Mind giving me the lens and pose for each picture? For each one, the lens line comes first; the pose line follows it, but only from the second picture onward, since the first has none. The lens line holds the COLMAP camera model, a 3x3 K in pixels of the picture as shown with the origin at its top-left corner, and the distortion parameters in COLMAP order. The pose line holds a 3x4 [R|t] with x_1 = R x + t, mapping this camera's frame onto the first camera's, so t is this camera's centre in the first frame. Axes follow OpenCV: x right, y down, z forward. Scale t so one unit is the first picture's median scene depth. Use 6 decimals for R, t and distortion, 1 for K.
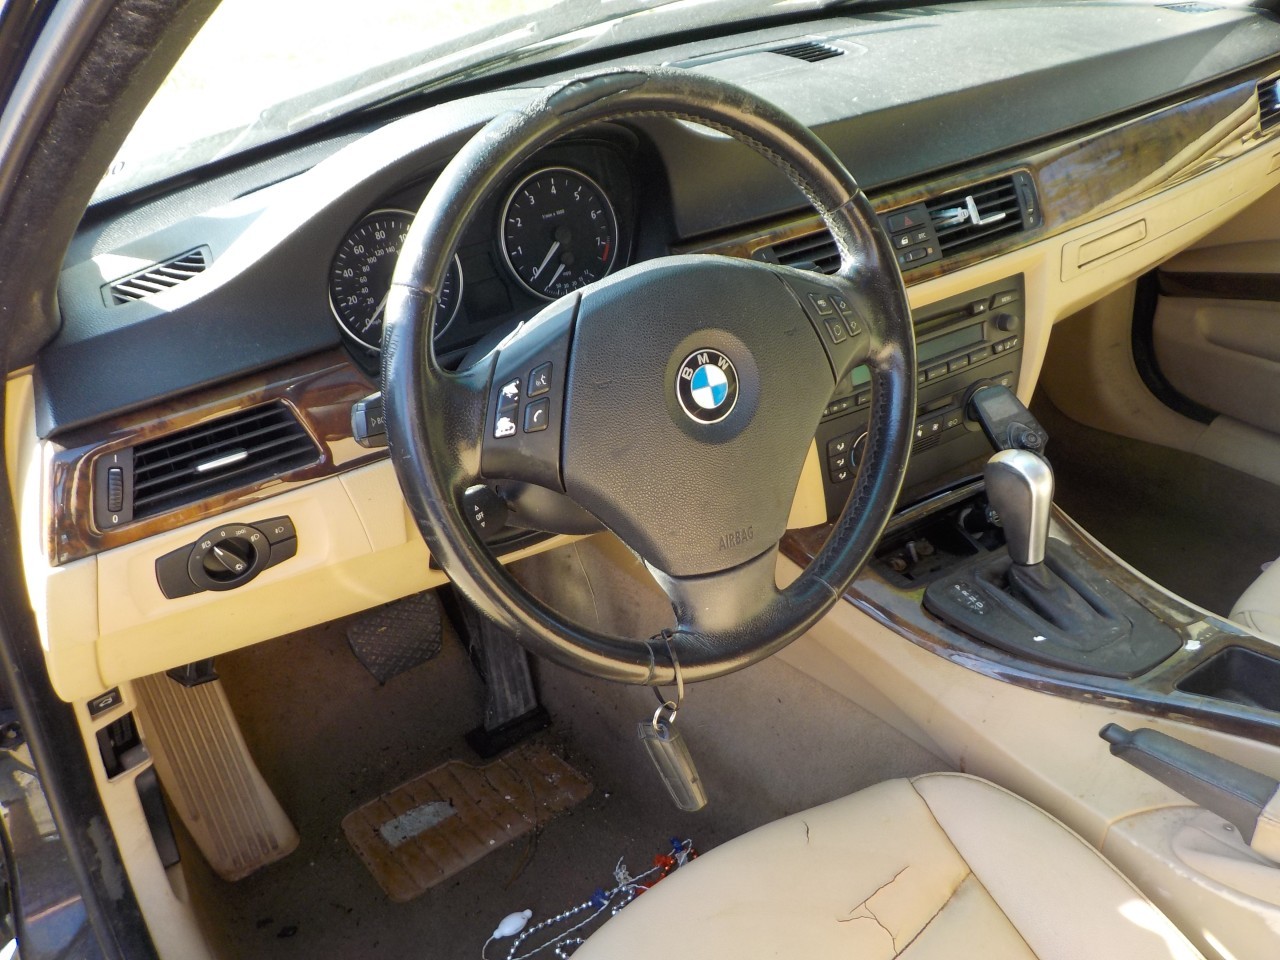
lens RADIAL K [[1189.6, 0, 620.5], [0, 1189.6, 481.3], [0, 0, 1]] dist [0.031380, -0.008503]
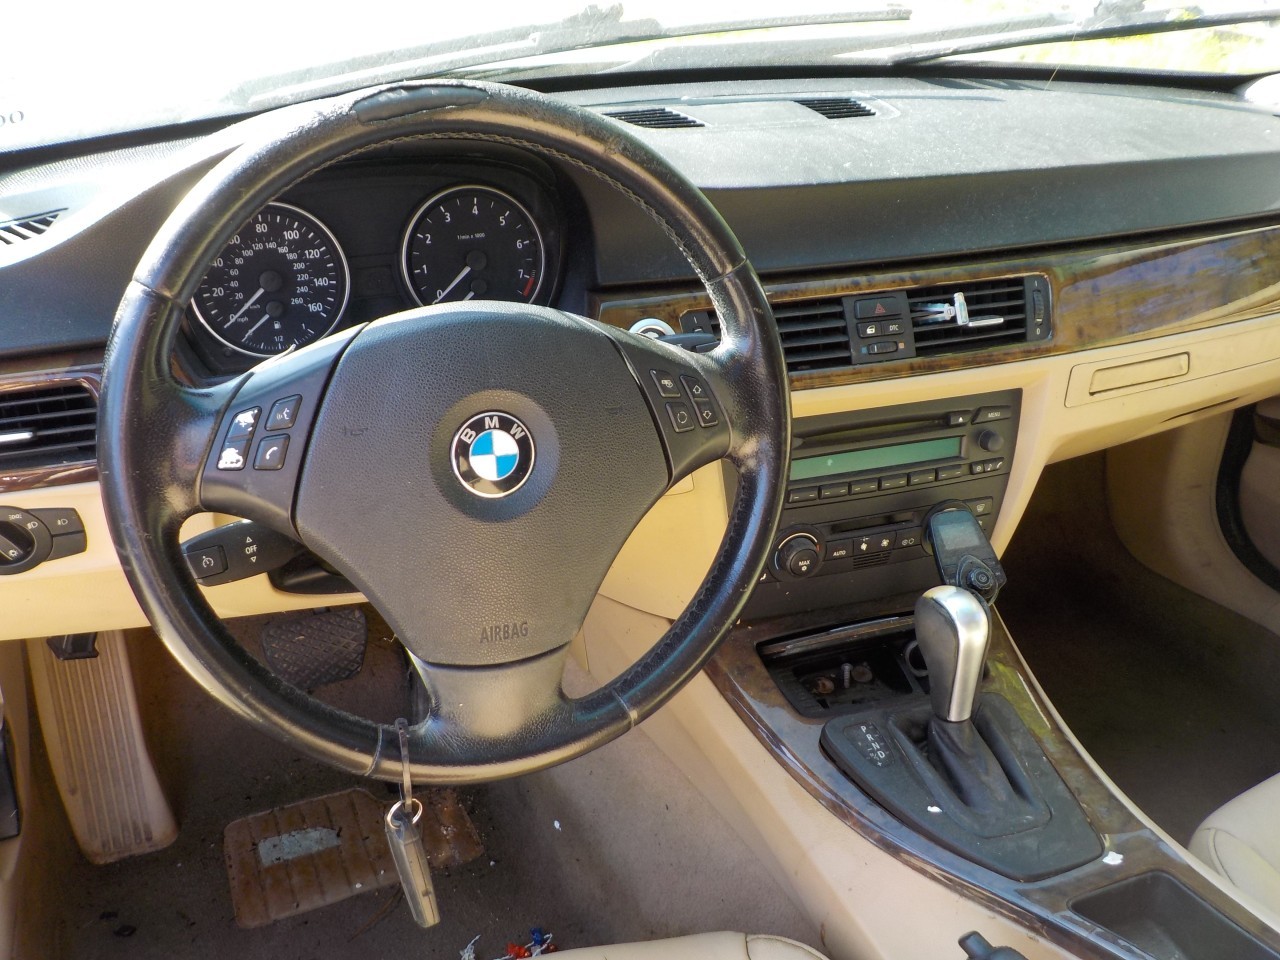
lens RADIAL K [[1189.6, 0, 620.5], [0, 1189.6, 481.3], [0, 0, 1]] dist [0.031380, -0.008503]
pose [[0.973237, 0.185104, -0.136184, 0.194527], [-0.188052, 0.982118, -0.008994, -0.047911], [0.132083, 0.034363, 0.990643, 0.104124]]
